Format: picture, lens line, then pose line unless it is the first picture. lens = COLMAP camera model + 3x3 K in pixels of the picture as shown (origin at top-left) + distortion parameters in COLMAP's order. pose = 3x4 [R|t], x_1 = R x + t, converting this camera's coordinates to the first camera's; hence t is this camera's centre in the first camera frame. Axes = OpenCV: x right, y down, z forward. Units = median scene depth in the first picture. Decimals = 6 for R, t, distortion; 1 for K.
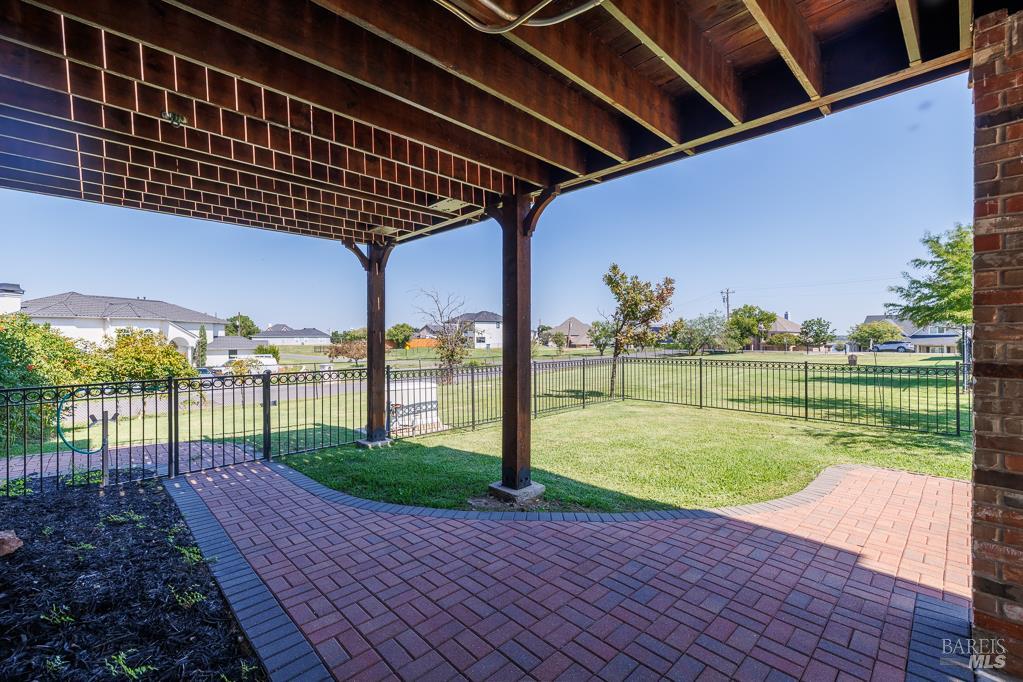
lens RADIAL K [[426.3, 0, 493.4], [0, 426.3, 340.5], [0, 0, 1]] dist [0.002450, 0.000249]
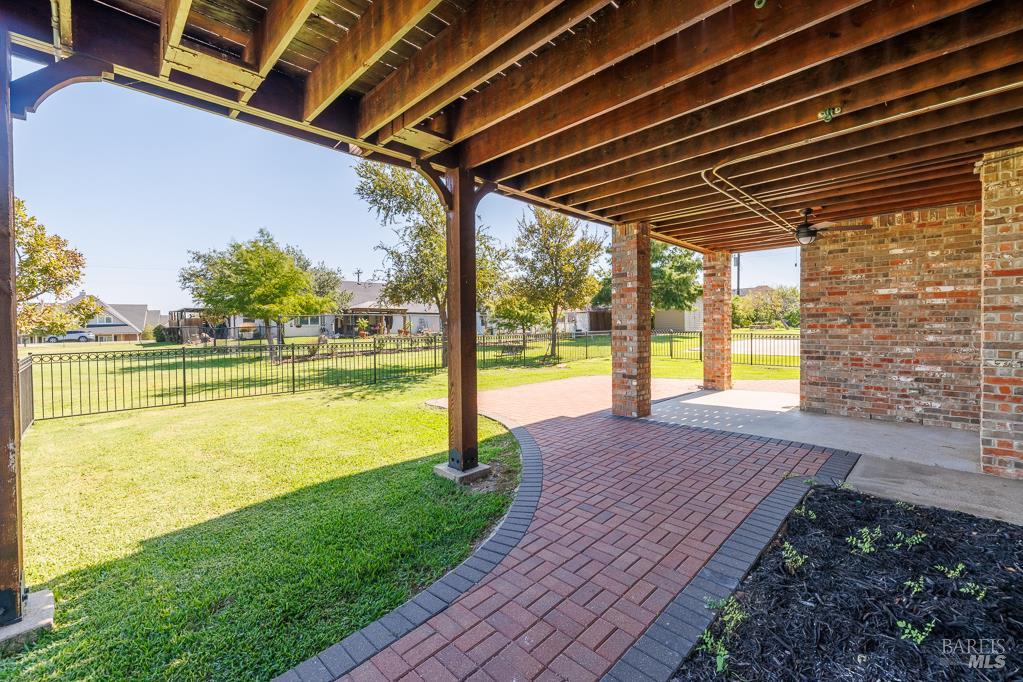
lens RADIAL K [[429.7, 0, 497.6], [0, 429.7, 337.6], [0, 0, 1]] dist [0.003028, 0.000602]
pose [[-0.026028, -0.023682, 0.999381, -1.168545], [0.007472, 0.999687, 0.023884, 0.021138], [-0.999633, 0.008089, -0.025843, 1.173874]]
